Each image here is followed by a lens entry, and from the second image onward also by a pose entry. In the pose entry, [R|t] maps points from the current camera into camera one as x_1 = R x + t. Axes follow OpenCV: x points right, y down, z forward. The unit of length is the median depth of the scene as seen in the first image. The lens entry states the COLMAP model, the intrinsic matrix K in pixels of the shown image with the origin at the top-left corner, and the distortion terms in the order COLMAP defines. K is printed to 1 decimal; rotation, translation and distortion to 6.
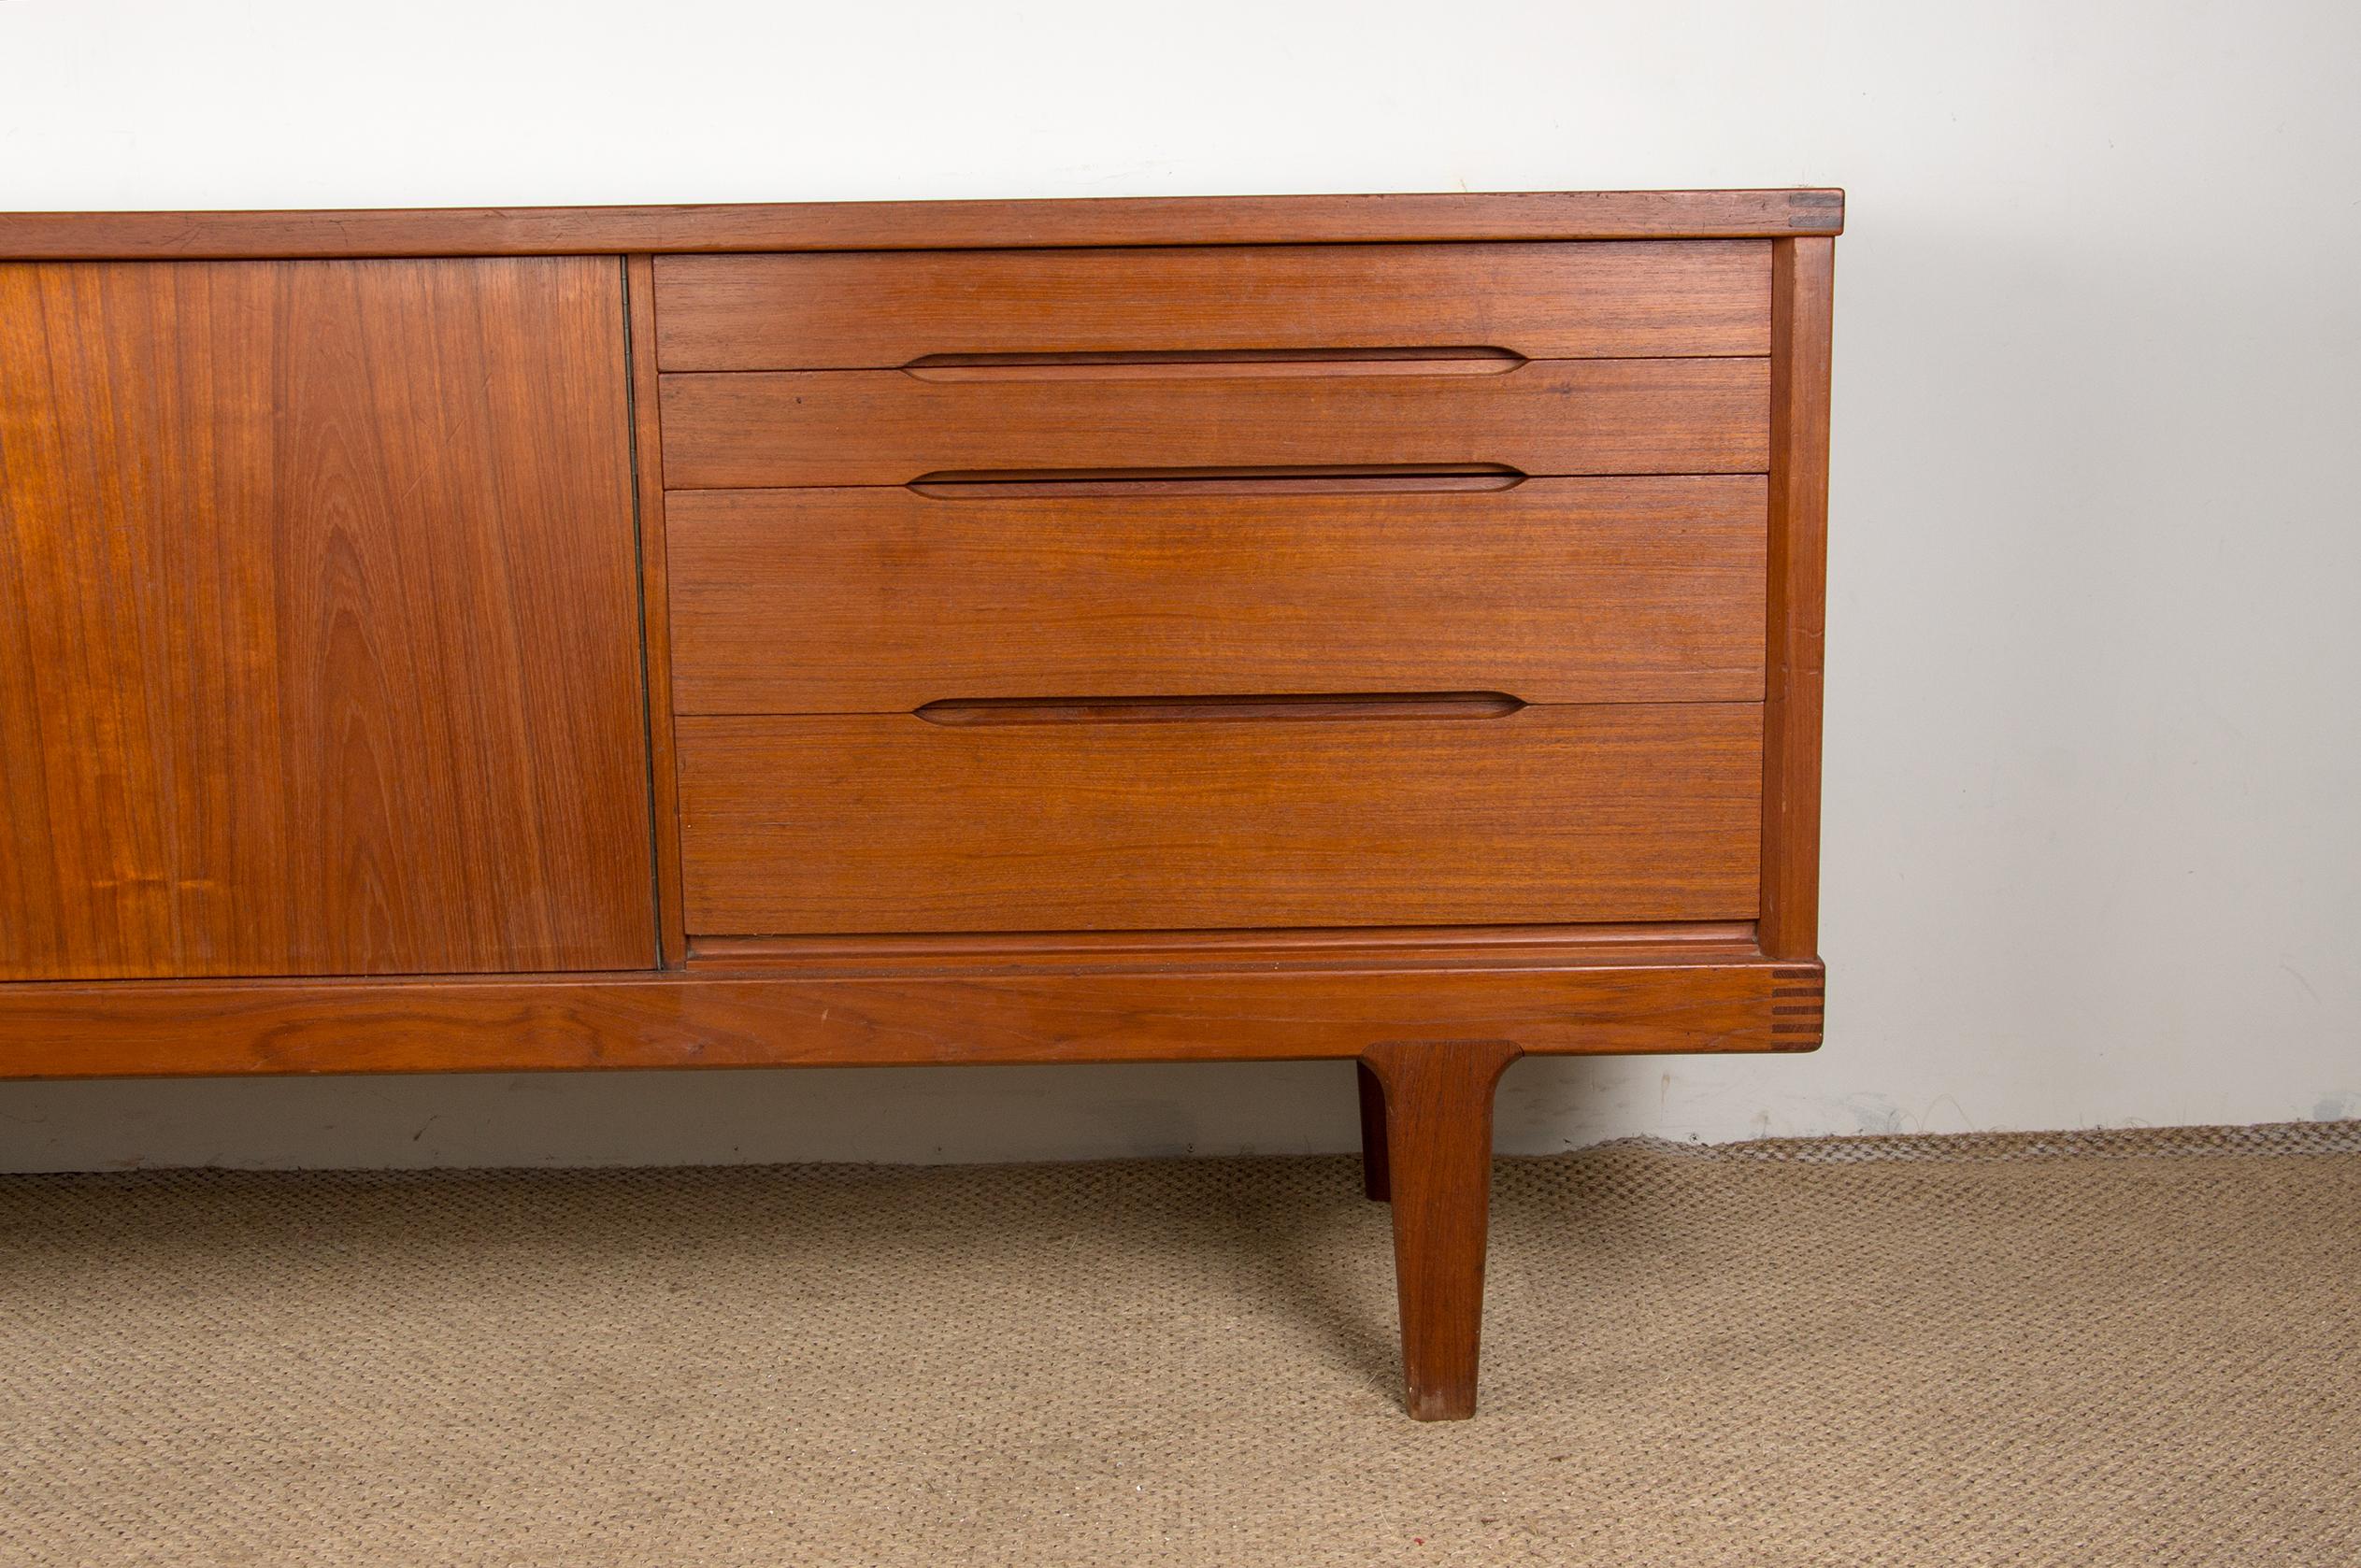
lens RADIAL K [[2978.2, 0, 1203.7], [0, 2978.2, 782.5], [0, 0, 1]] dist [0.017122, 0.000000]
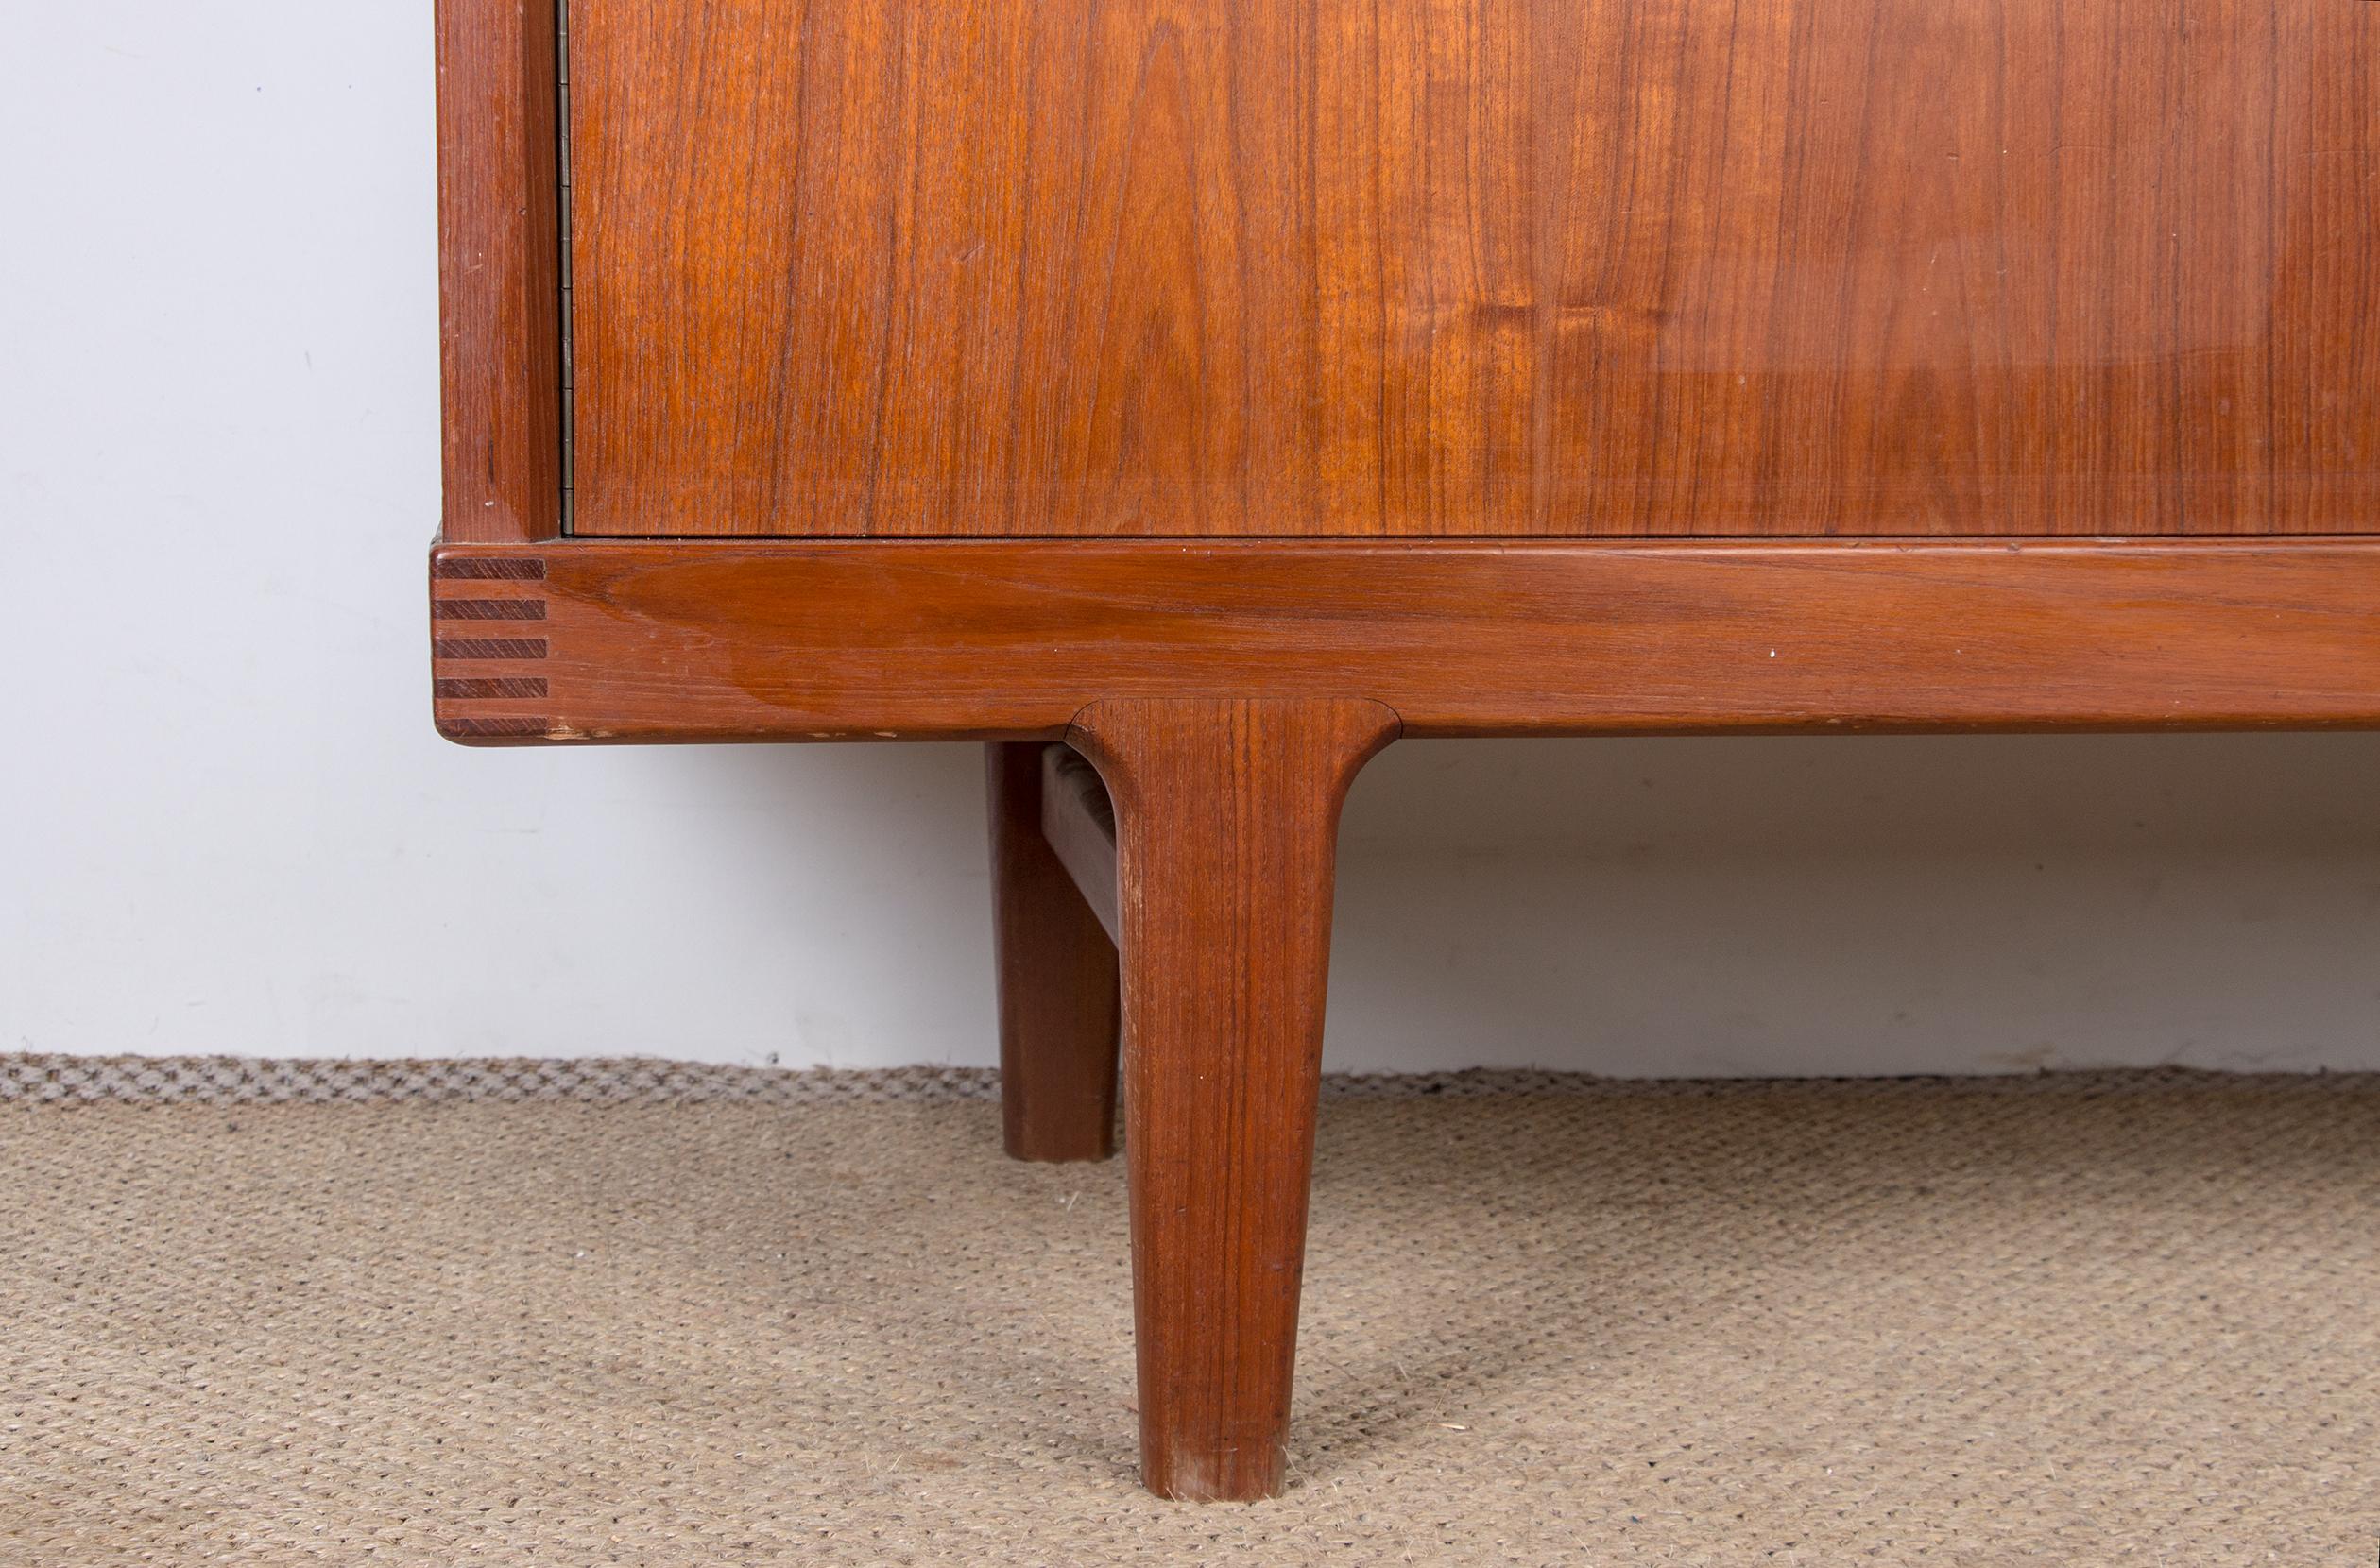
lens RADIAL K [[4227.5, 0, 1204.0], [0, 4227.5, 776.8], [0, 0, 1]] dist [0.120808, 0.000000]
pose [[0.989842, 0.005156, 0.142078, -0.827677], [-0.000212, 0.999395, -0.034791, 0.136560], [-0.142171, 0.034408, 0.989244, 0.321971]]
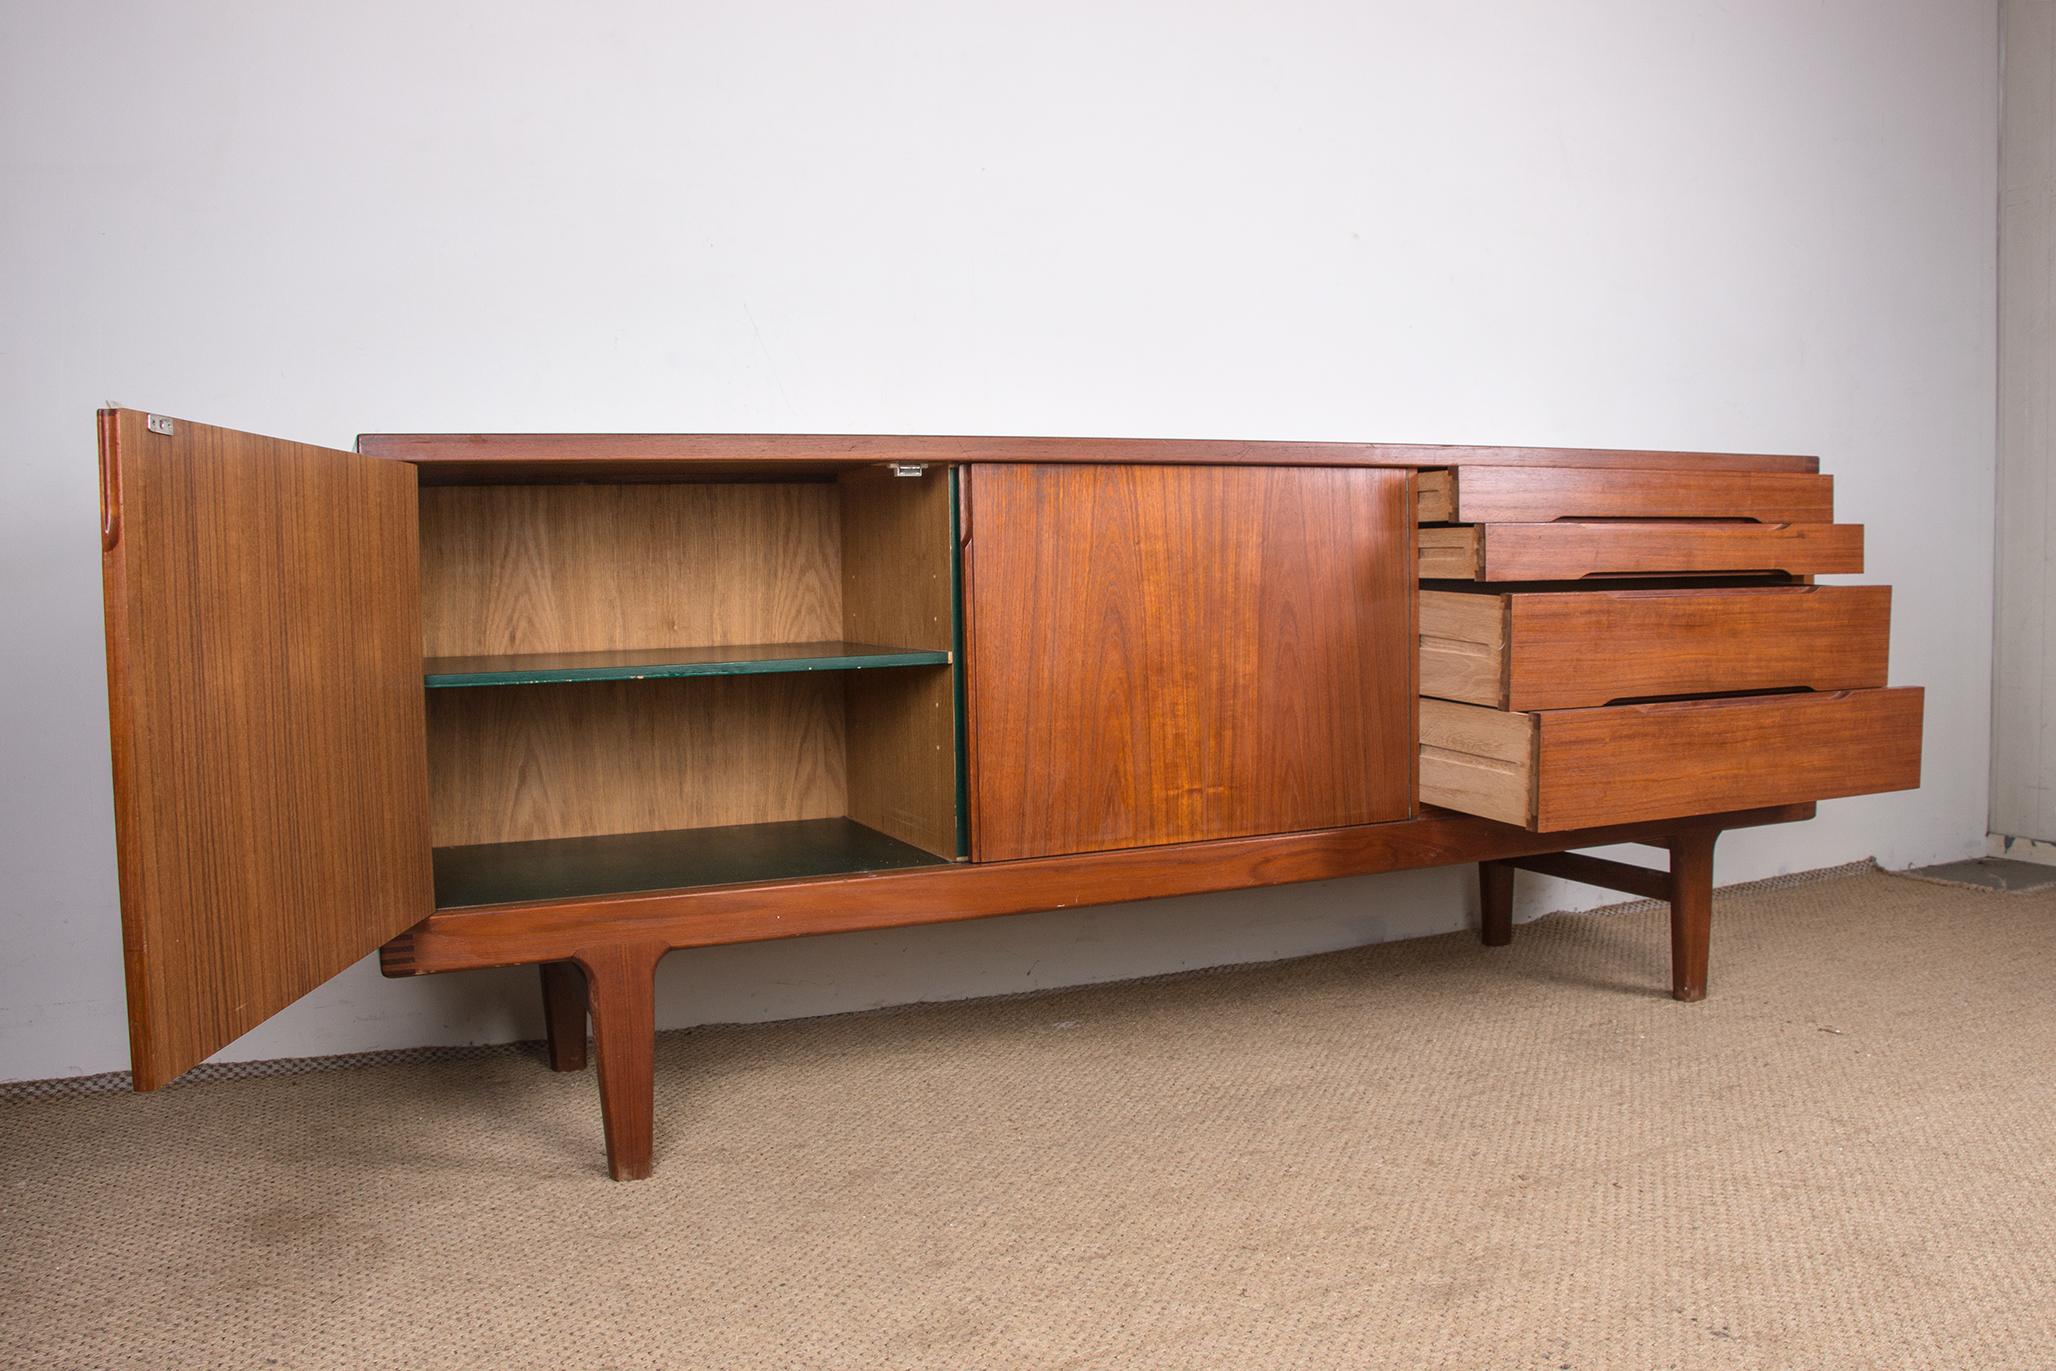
lens RADIAL K [[1699.9, 0, 1057.9], [0, 1699.9, 698.6], [0, 0, 1]] dist [-0.186898, 0.145350]
pose [[0.912525, -0.035333, 0.407493, -0.876392], [0.084095, 0.991185, -0.102375, 0.079752], [-0.400283, 0.127688, 0.907452, 0.050884]]
